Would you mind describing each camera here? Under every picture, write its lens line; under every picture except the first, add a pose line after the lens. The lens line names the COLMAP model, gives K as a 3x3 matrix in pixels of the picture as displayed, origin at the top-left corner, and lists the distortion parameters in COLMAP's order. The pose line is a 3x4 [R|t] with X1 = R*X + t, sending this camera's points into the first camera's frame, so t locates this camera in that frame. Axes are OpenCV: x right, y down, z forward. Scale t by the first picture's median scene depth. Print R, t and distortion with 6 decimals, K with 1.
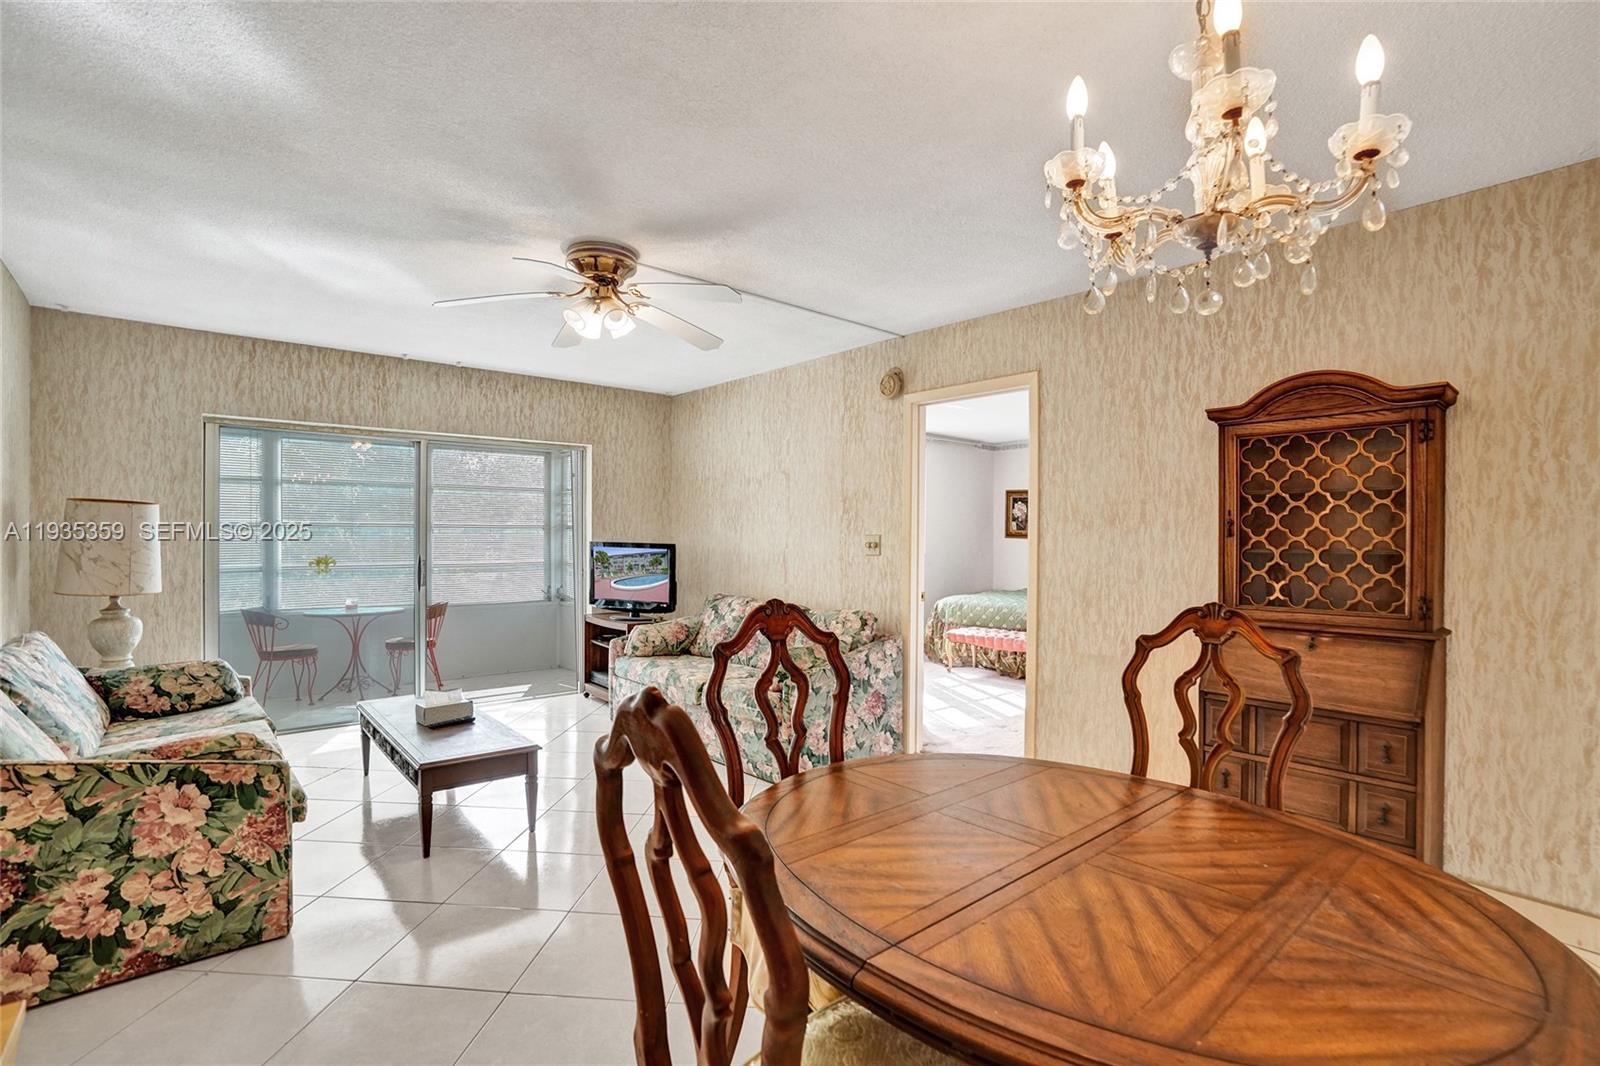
lens RADIAL K [[736.0, 0, 811.5], [0, 736.0, 543.8], [0, 0, 1]] dist [-0.059359, 0.024710]
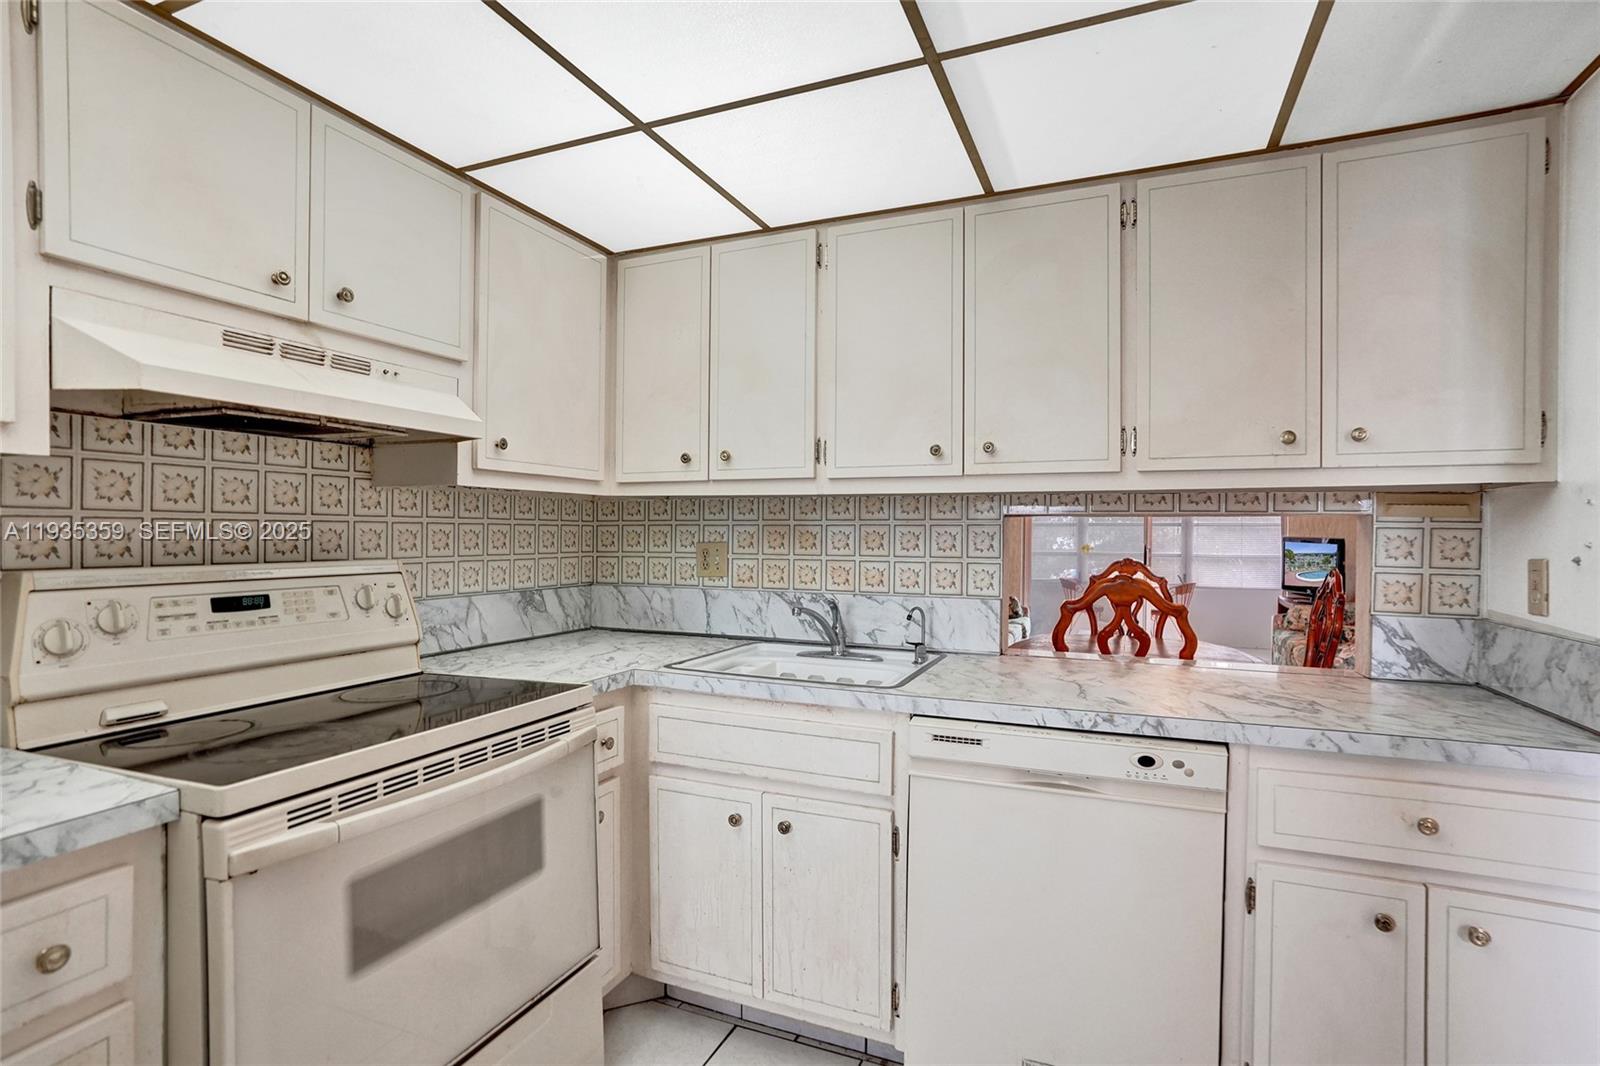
lens RADIAL K [[779.5, 0, 805.3], [0, 779.5, 538.4], [0, 0, 1]] dist [-0.056141, 0.034108]
pose [[0.434116, 0.004267, -0.900847, 0.669302], [-0.010764, 0.999942, -0.000450, 0.012836], [0.900793, 0.009892, 0.434137, -0.341427]]
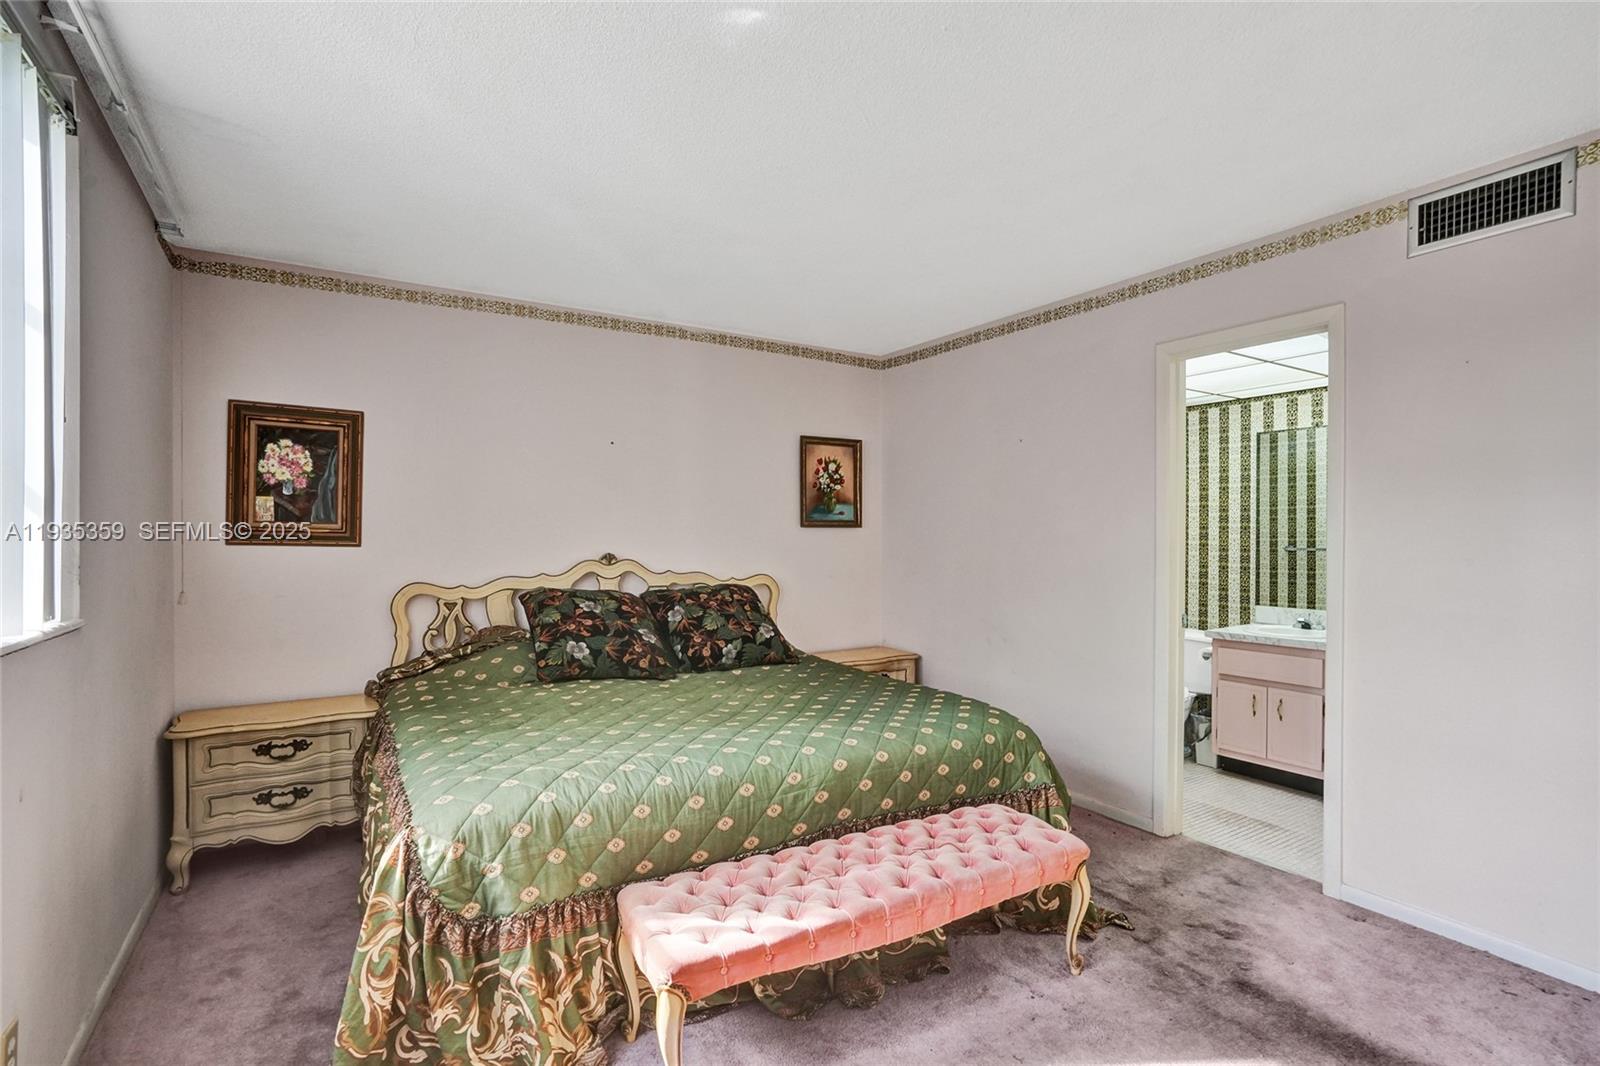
lens RADIAL K [[775.0, 0, 804.3], [0, 775.0, 527.2], [0, 0, 1]] dist [-0.055689, 0.035184]
pose [[0.150608, 0.005109, 0.988580, -0.067649], [0.015136, 0.999858, -0.007473, -0.019945], [-0.988478, 0.016089, 0.150509, 1.520931]]
